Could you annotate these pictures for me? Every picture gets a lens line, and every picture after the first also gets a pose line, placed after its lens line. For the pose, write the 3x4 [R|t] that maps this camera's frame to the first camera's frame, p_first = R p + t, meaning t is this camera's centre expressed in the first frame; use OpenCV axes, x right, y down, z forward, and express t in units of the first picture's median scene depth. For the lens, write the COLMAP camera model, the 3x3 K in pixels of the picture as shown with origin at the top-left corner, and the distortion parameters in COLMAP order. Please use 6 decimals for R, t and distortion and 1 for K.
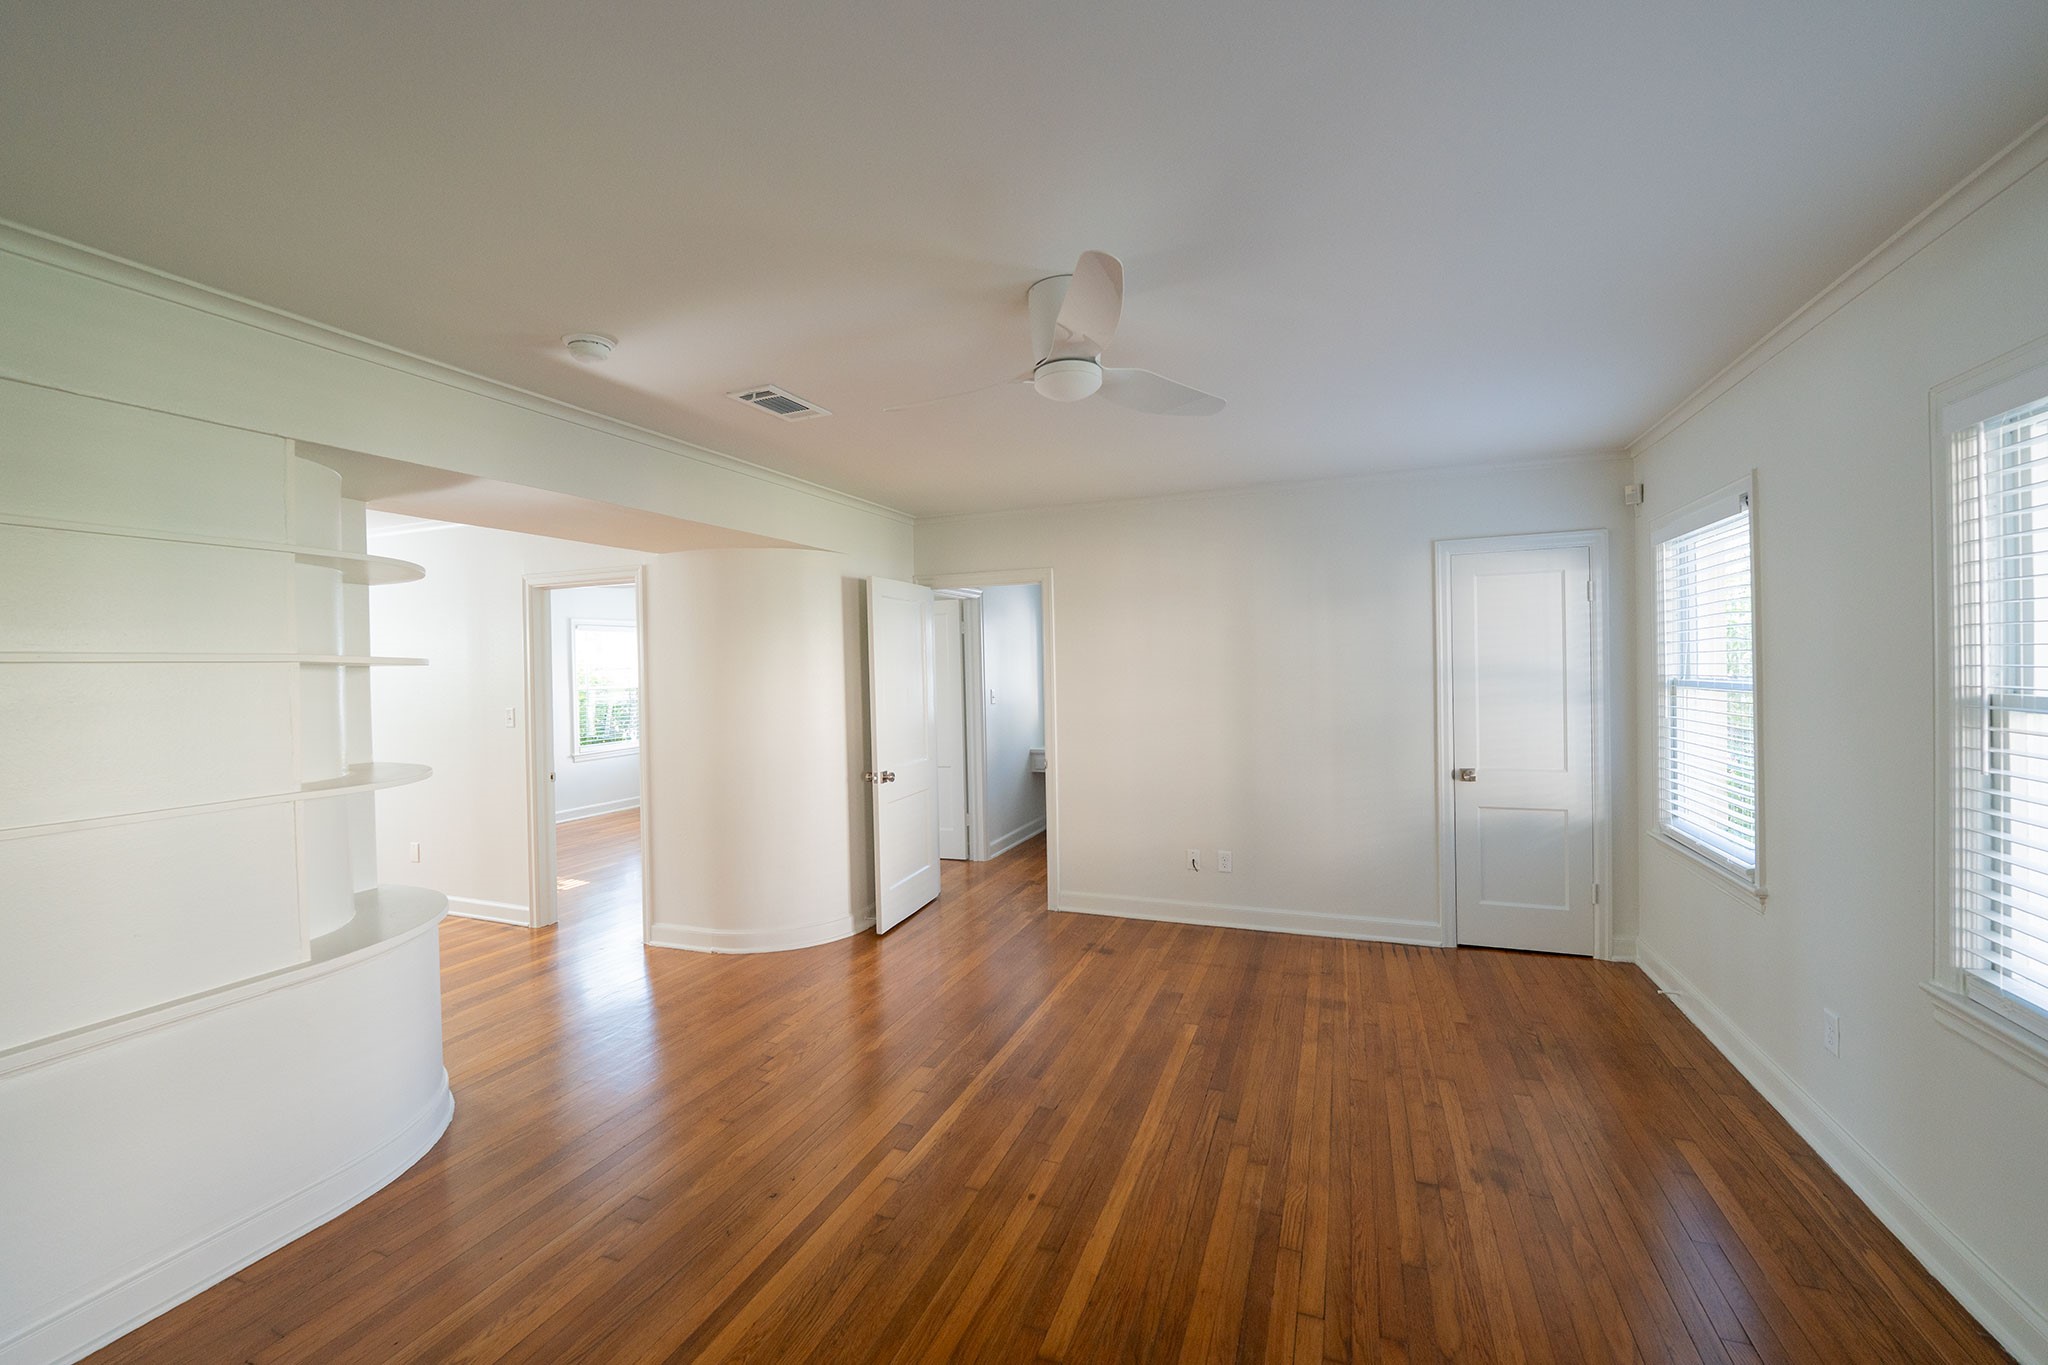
lens RADIAL K [[873.2, 0, 1024.0], [0, 873.2, 682.5], [0, 0, 1]] dist [-0.000521, -0.000128]
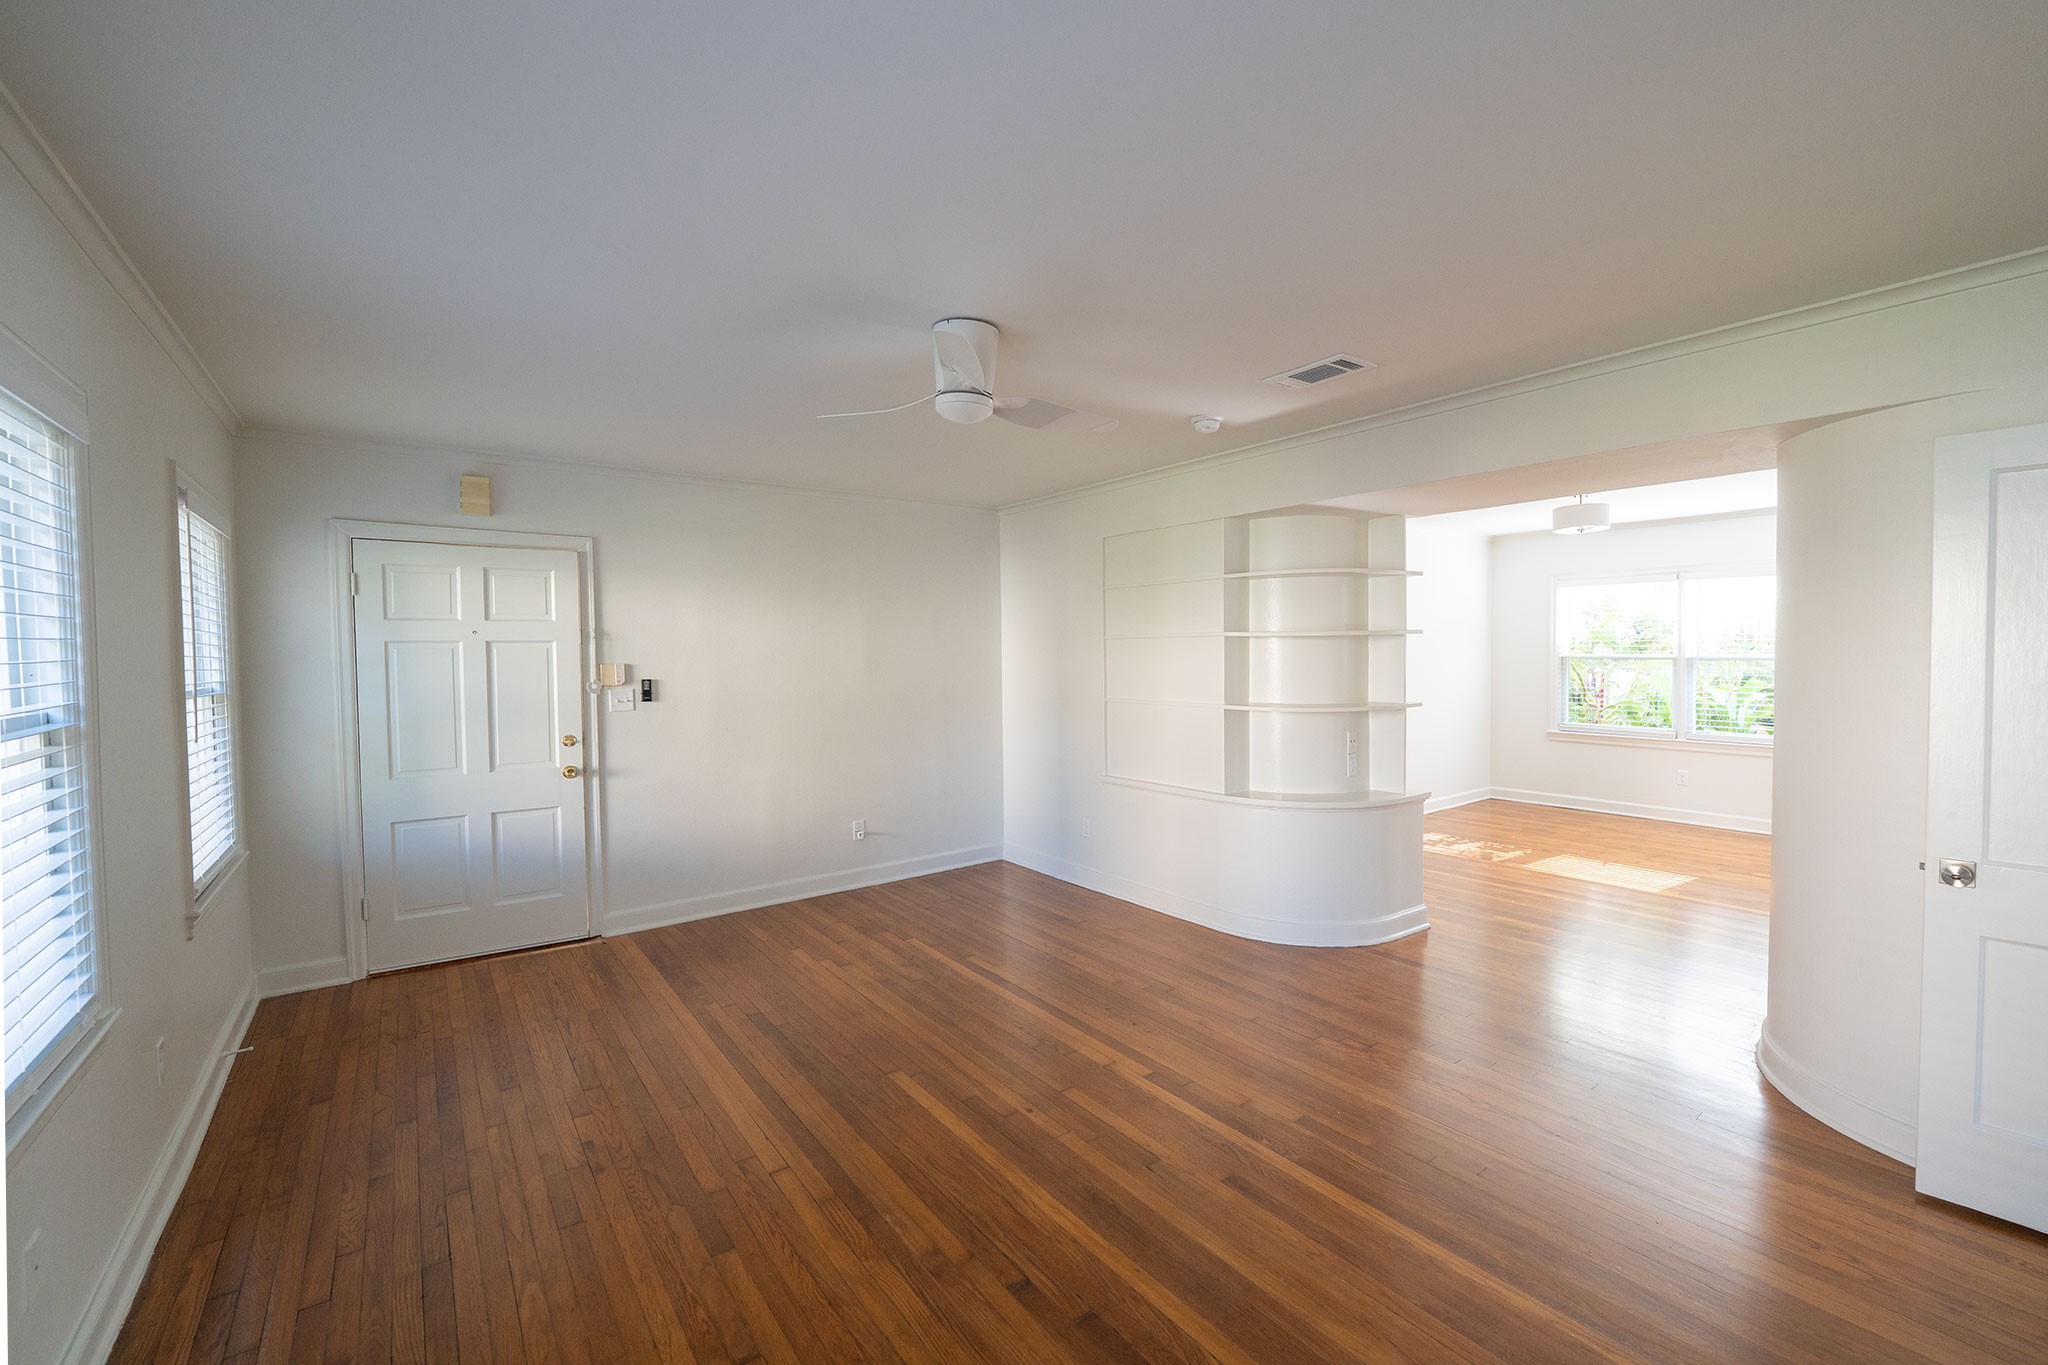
lens RADIAL K [[873.2, 0, 1024.0], [0, 873.2, 682.5], [0, 0, 1]] dist [-0.000521, -0.000128]
pose [[-0.563993, 0.056757, -0.823827, 0.867402], [0.003168, 0.997777, 0.066572, -0.043327], [0.825773, 0.034937, -0.562919, 1.521772]]
